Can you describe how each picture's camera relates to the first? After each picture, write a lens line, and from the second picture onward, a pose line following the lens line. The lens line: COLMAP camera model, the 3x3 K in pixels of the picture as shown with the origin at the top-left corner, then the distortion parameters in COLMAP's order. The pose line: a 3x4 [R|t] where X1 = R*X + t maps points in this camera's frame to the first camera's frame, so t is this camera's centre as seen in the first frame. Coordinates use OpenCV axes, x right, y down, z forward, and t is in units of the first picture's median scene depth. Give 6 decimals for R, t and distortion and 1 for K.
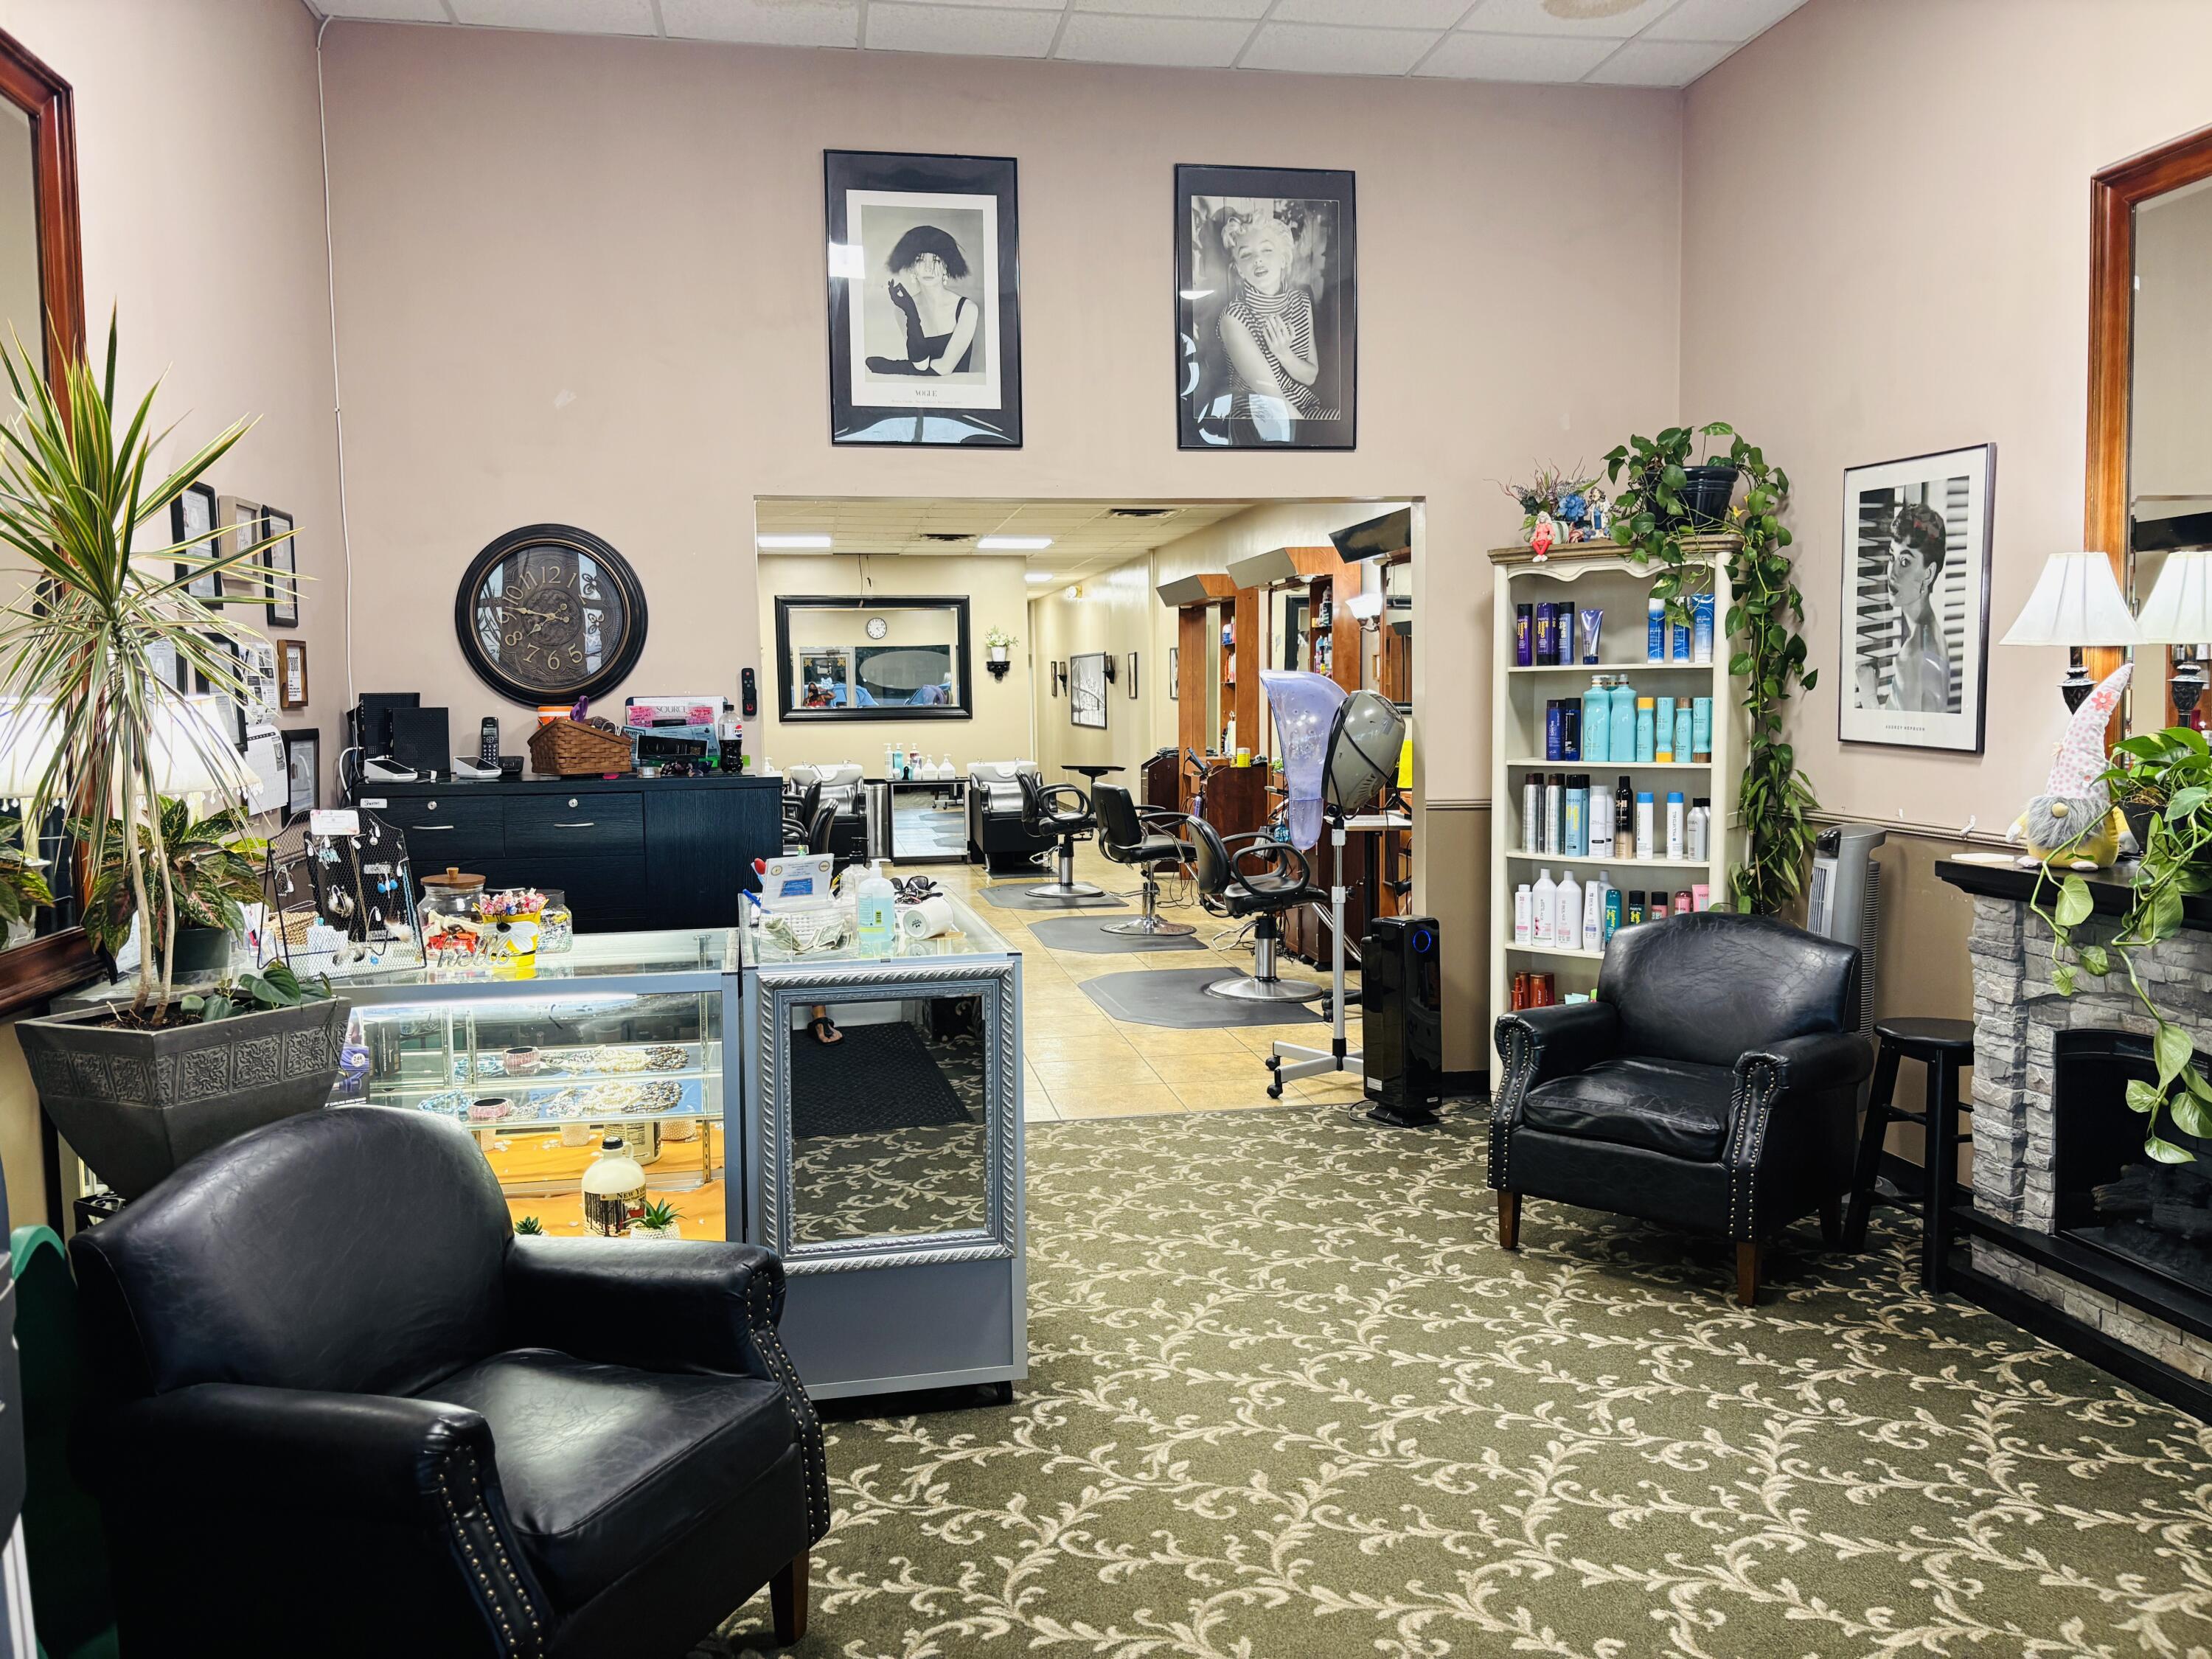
lens RADIAL K [[1691.1, 0, 1098.6], [0, 1691.1, 821.8], [0, 0, 1]] dist [0.052629, -0.056368]
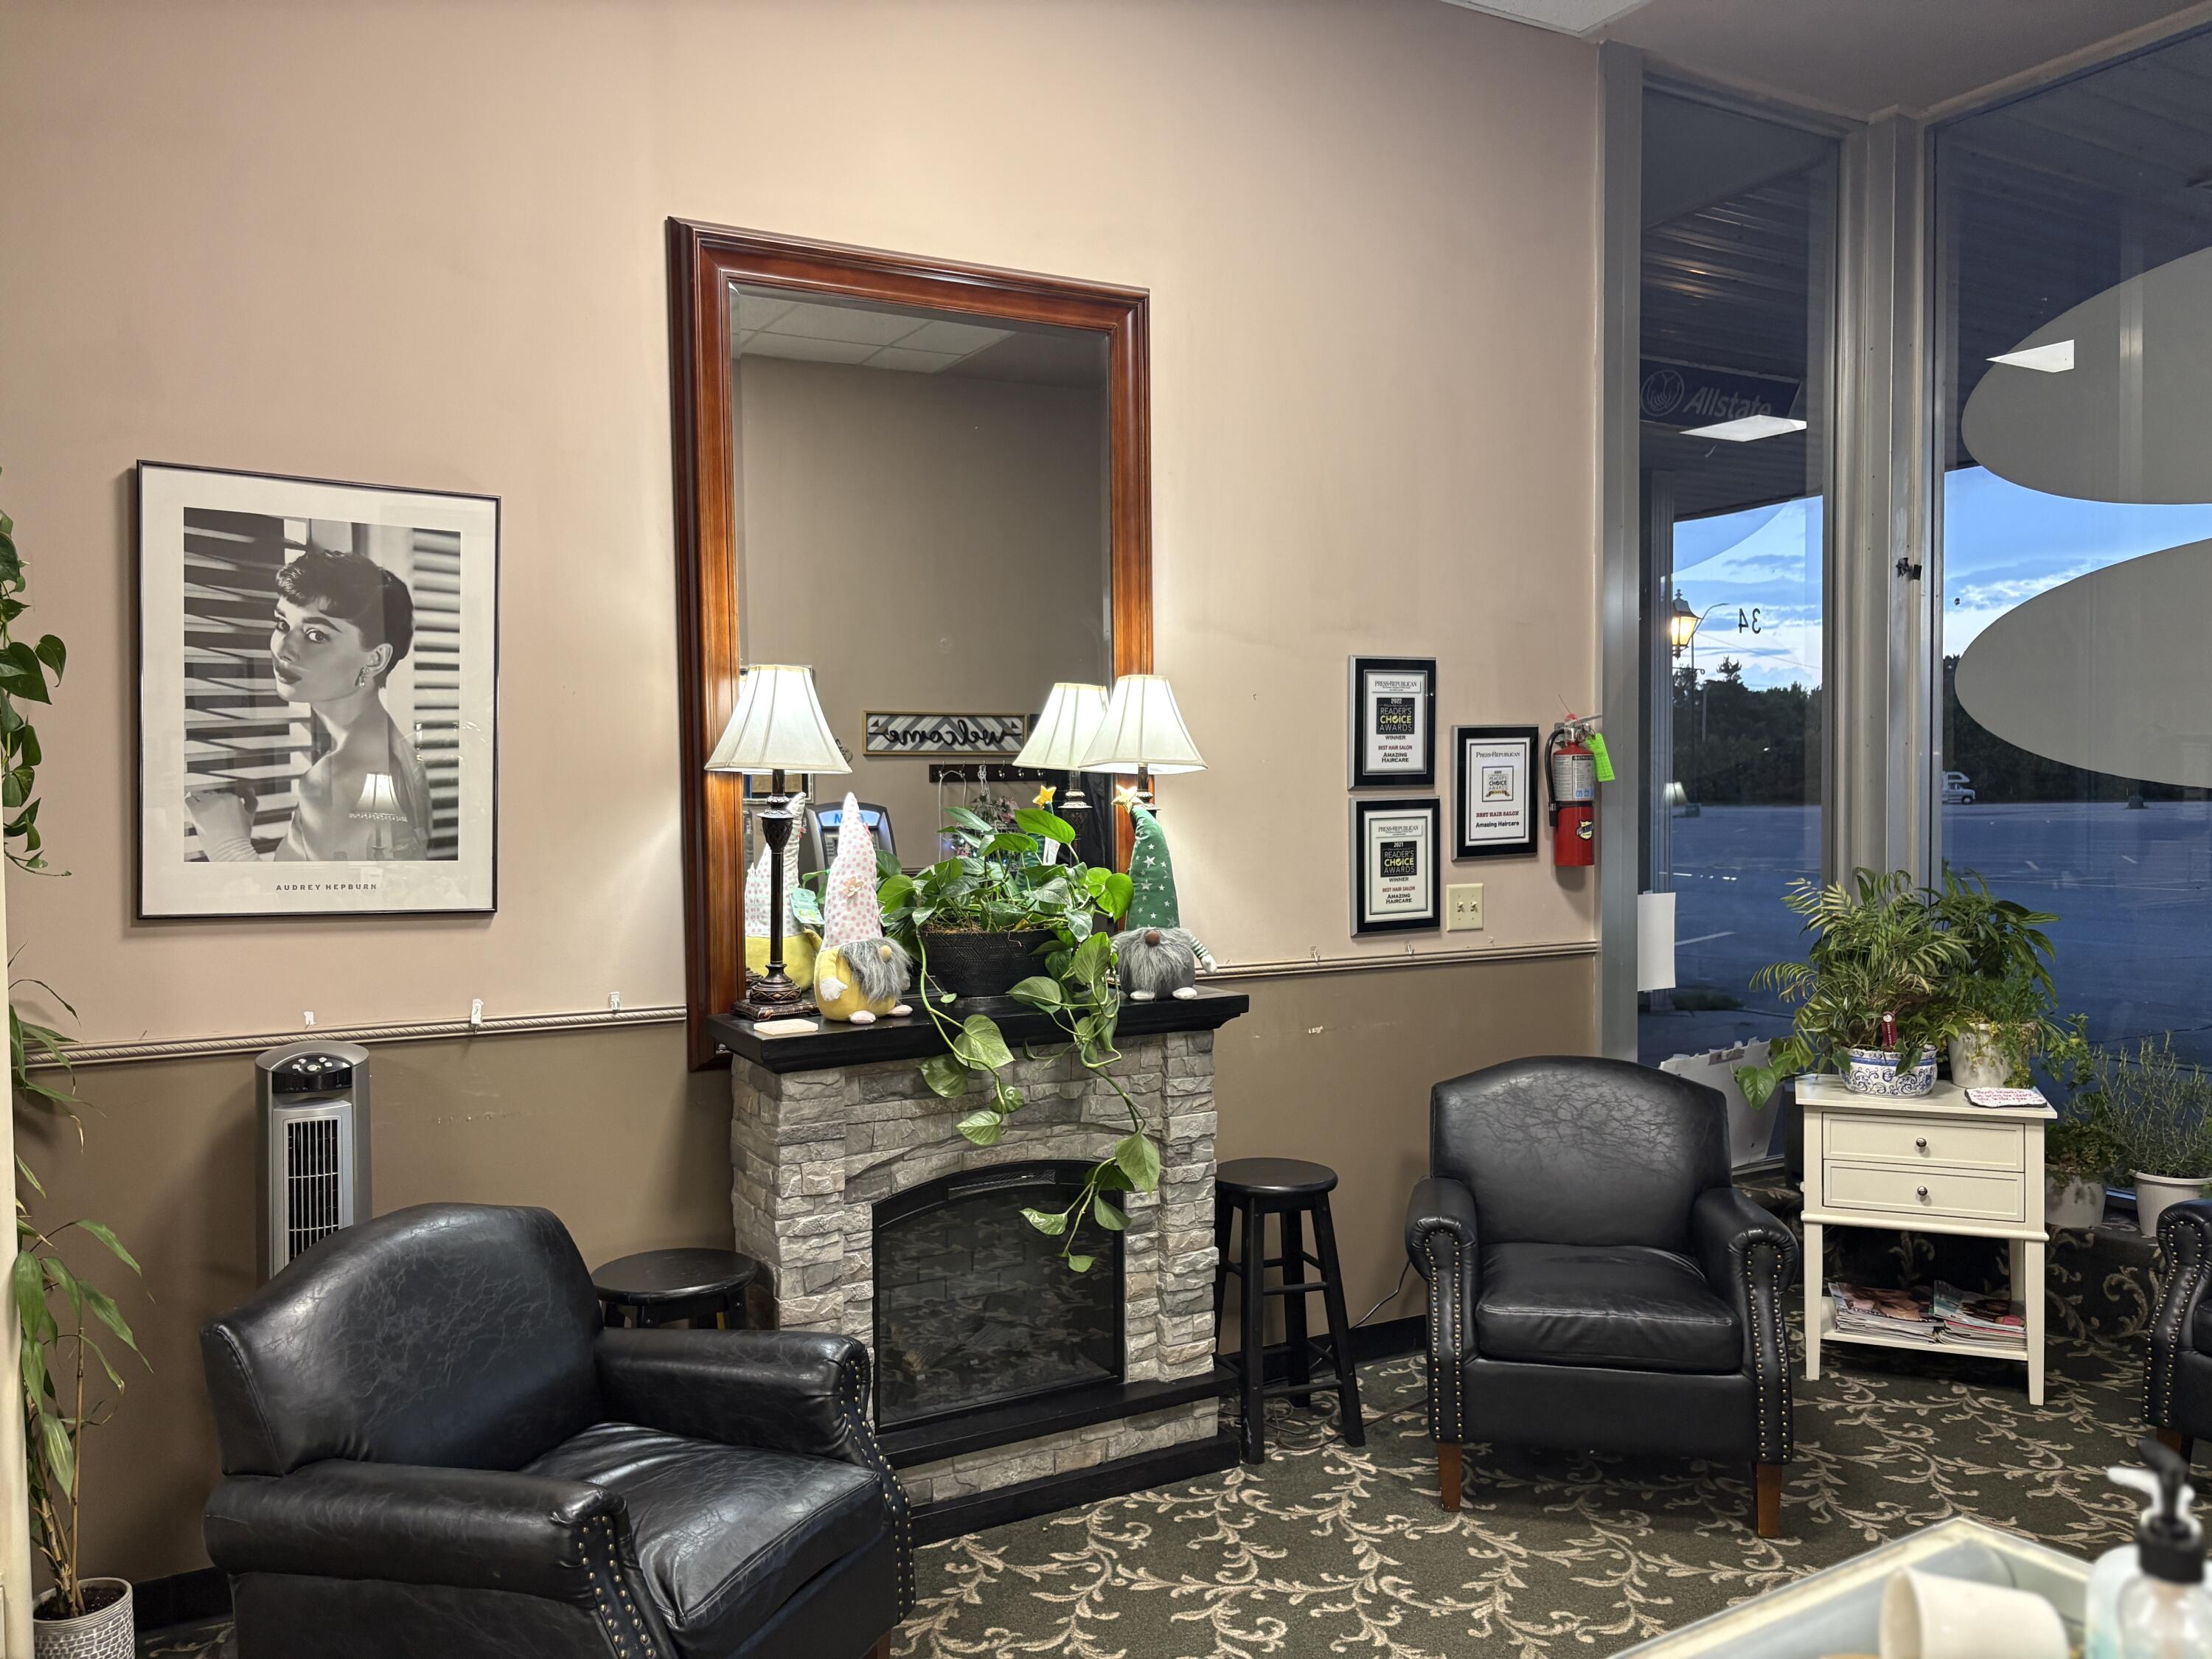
lens RADIAL K [[1691.1, 0, 1118.2], [0, 1691.1, 838.6], [0, 0, 1]] dist [0.052629, -0.056368]
pose [[-0.344039, -0.011727, 0.938882, -0.224078], [0.087615, 0.995158, 0.044536, -0.068407], [-0.934859, 0.097582, -0.341346, 0.842066]]
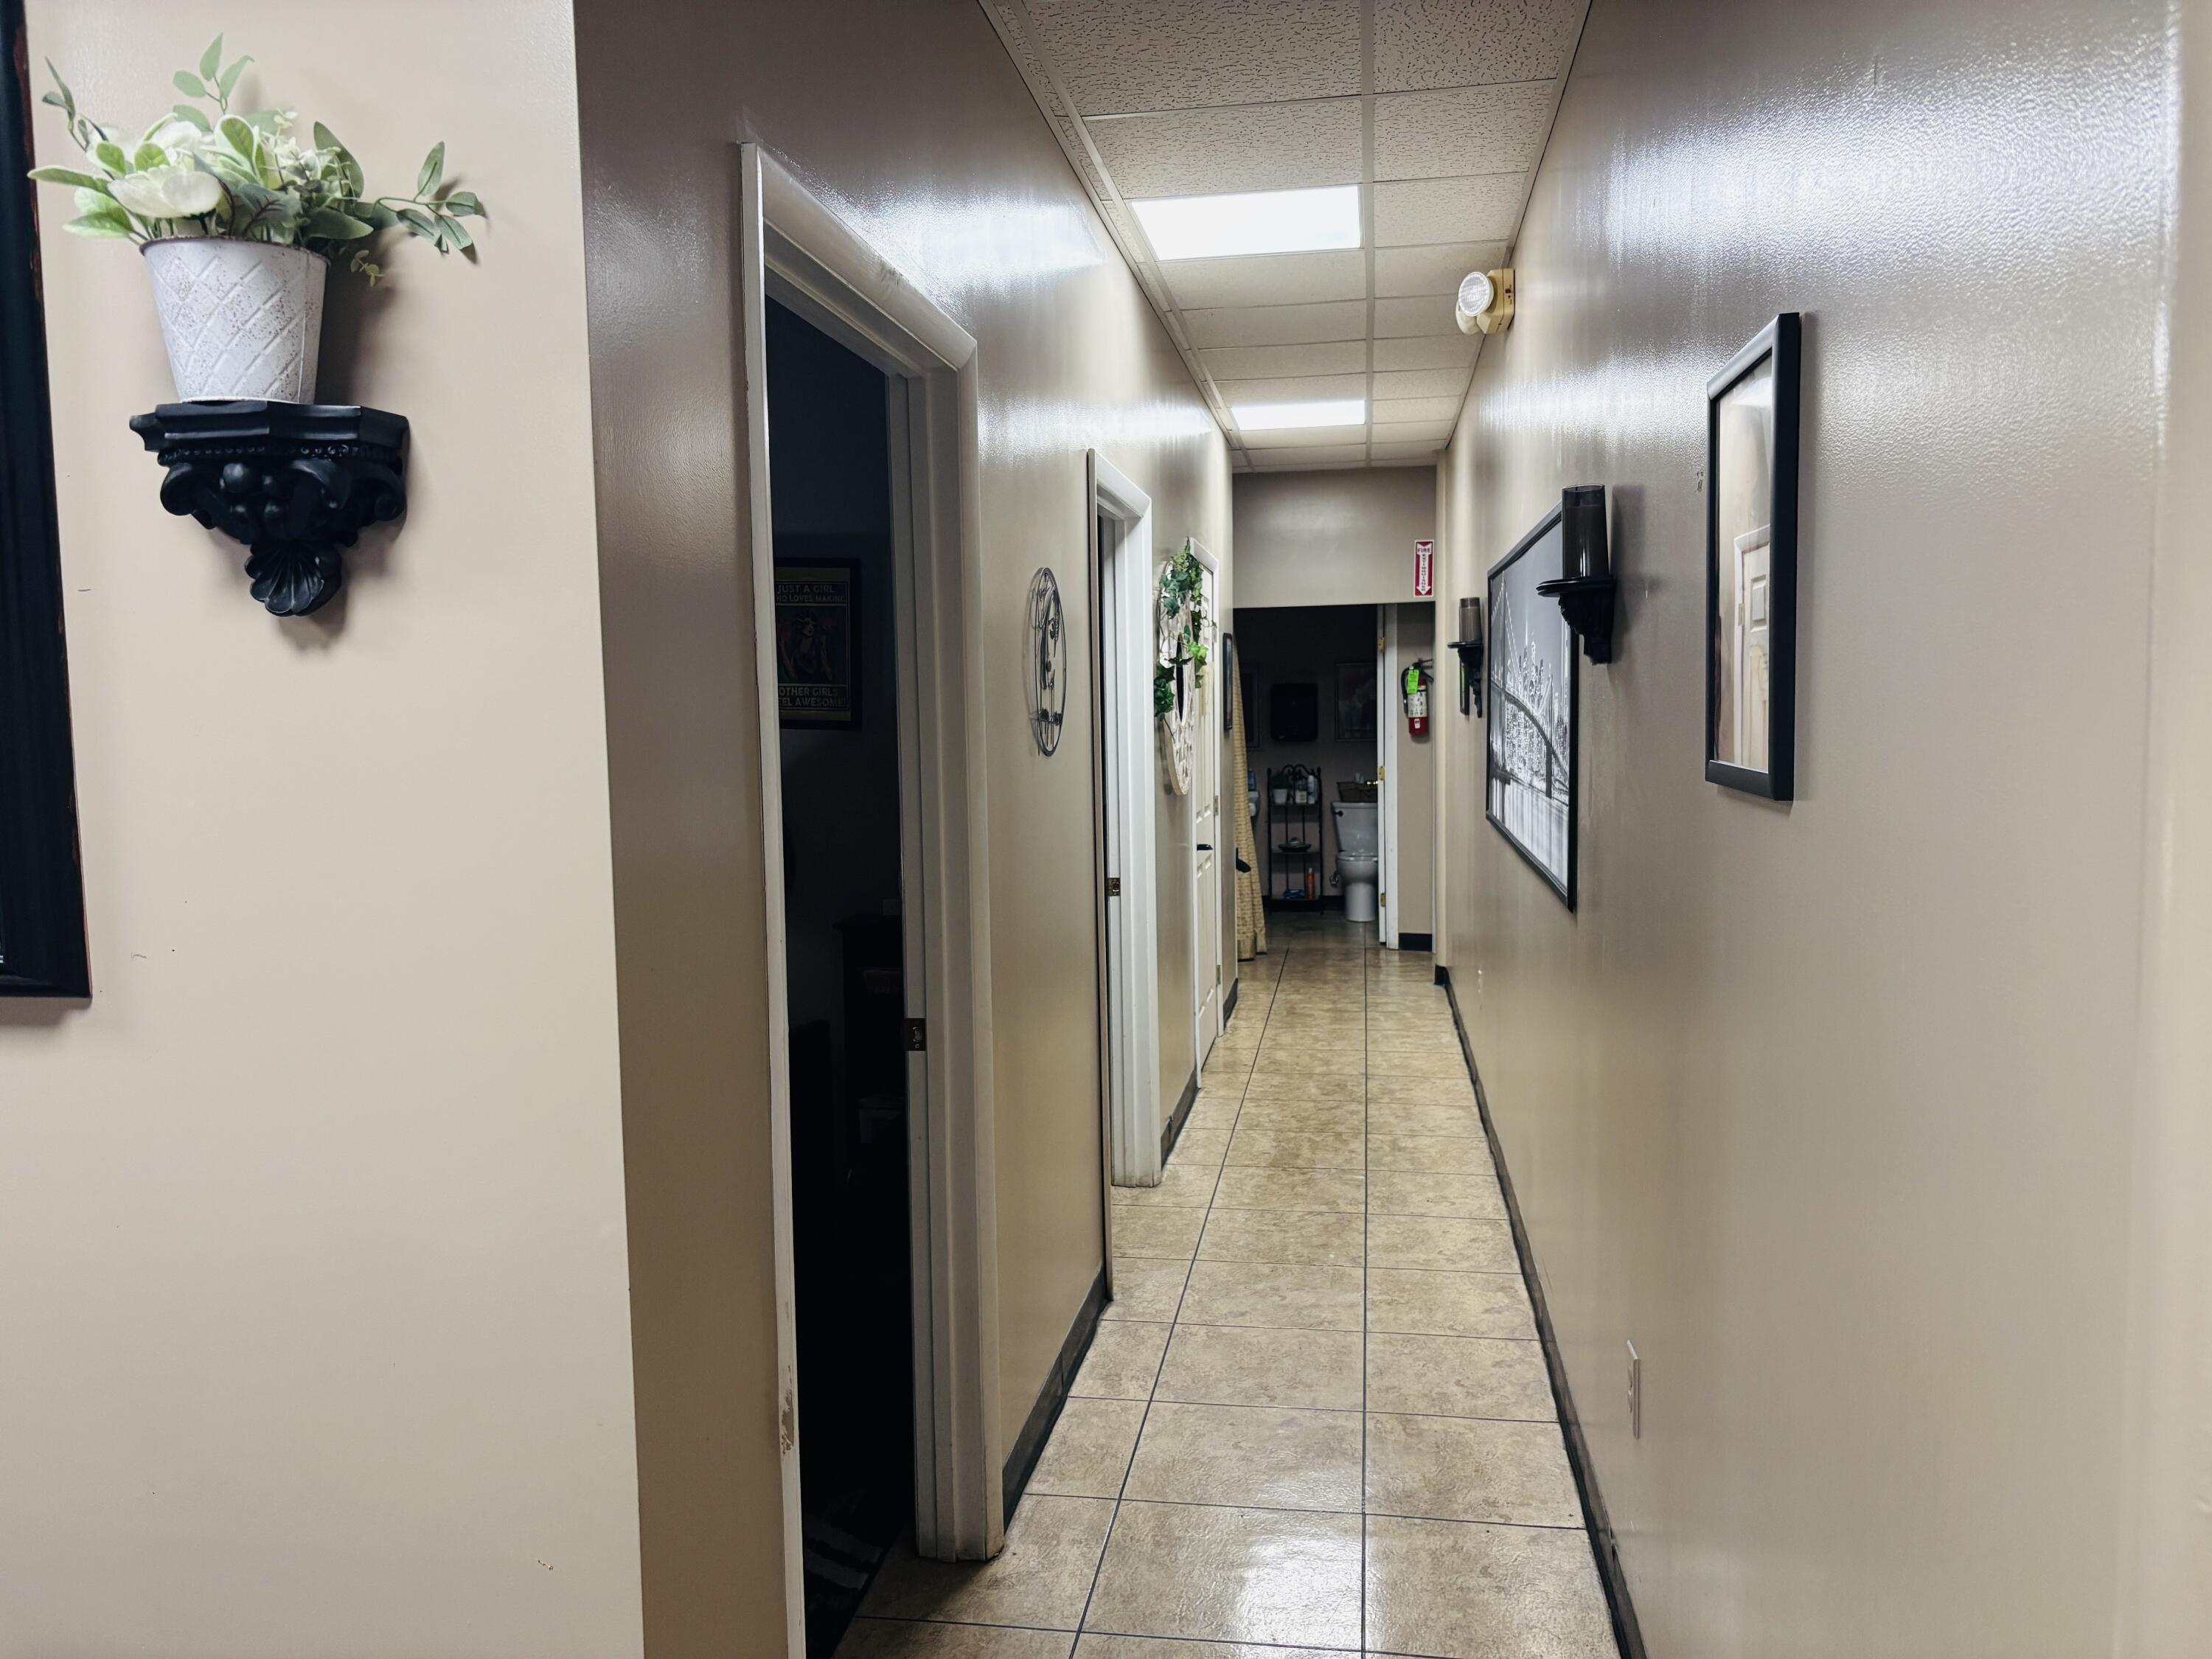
lens RADIAL K [[1691.1, 0, 1104.1], [0, 1691.1, 821.6], [0, 0, 1]] dist [0.052629, -0.056368]
pose [[0.947370, 0.020289, -0.319496, 0.048461], [-0.020443, 0.999787, 0.002872, -0.208842], [0.319486, 0.003810, 0.947583, 2.625055]]
